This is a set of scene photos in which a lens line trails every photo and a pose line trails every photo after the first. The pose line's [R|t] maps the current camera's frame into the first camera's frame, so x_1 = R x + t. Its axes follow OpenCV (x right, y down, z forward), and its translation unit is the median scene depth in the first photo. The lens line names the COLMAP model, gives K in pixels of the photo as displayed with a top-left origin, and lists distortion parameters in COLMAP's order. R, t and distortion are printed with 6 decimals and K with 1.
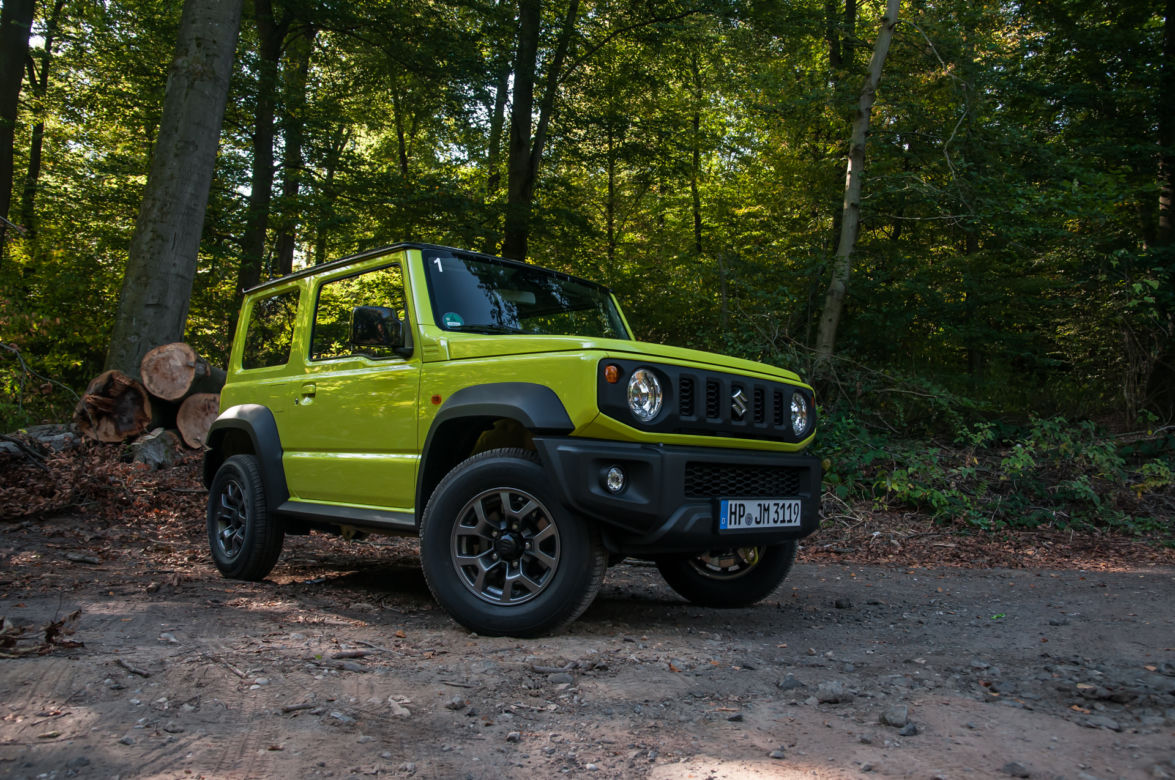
lens RADIAL K [[933.0, 0, 620.8], [0, 933.0, 376.0], [0, 0, 1]] dist [-0.145056, 0.124677]
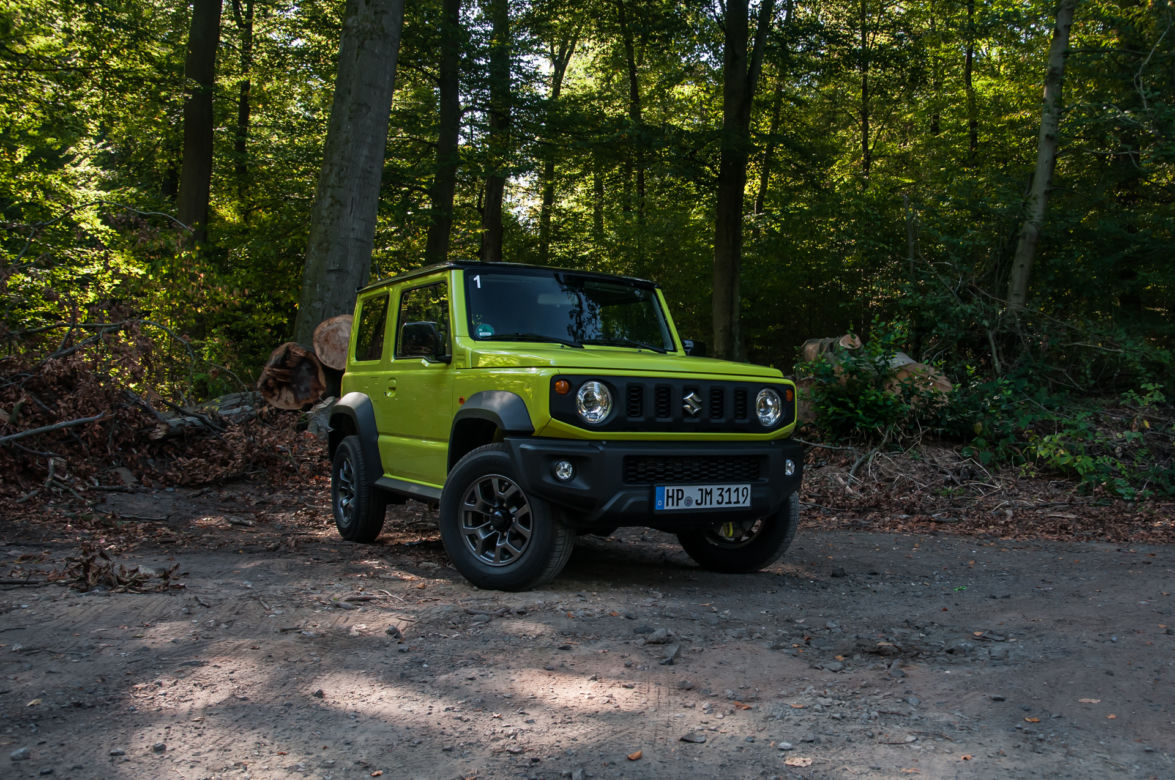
lens RADIAL K [[1100.6, 0, 722.6], [0, 1100.6, 393.9], [0, 0, 1]] dist [-0.135681, 0.095263]
pose [[0.982010, -0.007507, -0.188681, 0.348107], [0.023917, 0.996107, 0.084849, -0.082267], [0.187310, -0.087836, 0.978366, -0.299115]]
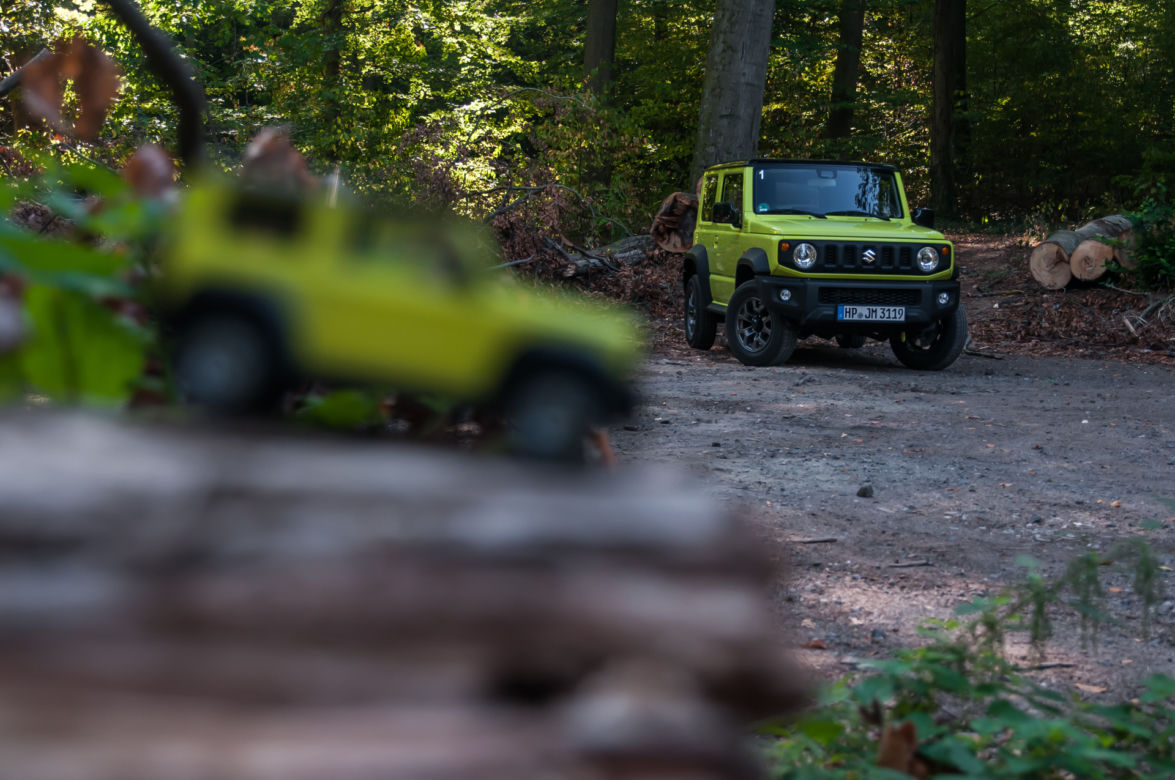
lens RADIAL K [[1771.7, 0, 606.4], [0, 1771.7, 403.1], [0, 0, 1]] dist [-0.002497, 0.105666]
pose [[0.794119, 0.056239, -0.605154, 1.576088], [0.059330, 0.983780, 0.169282, -0.266208], [0.604859, -0.170334, 0.777902, -1.833617]]
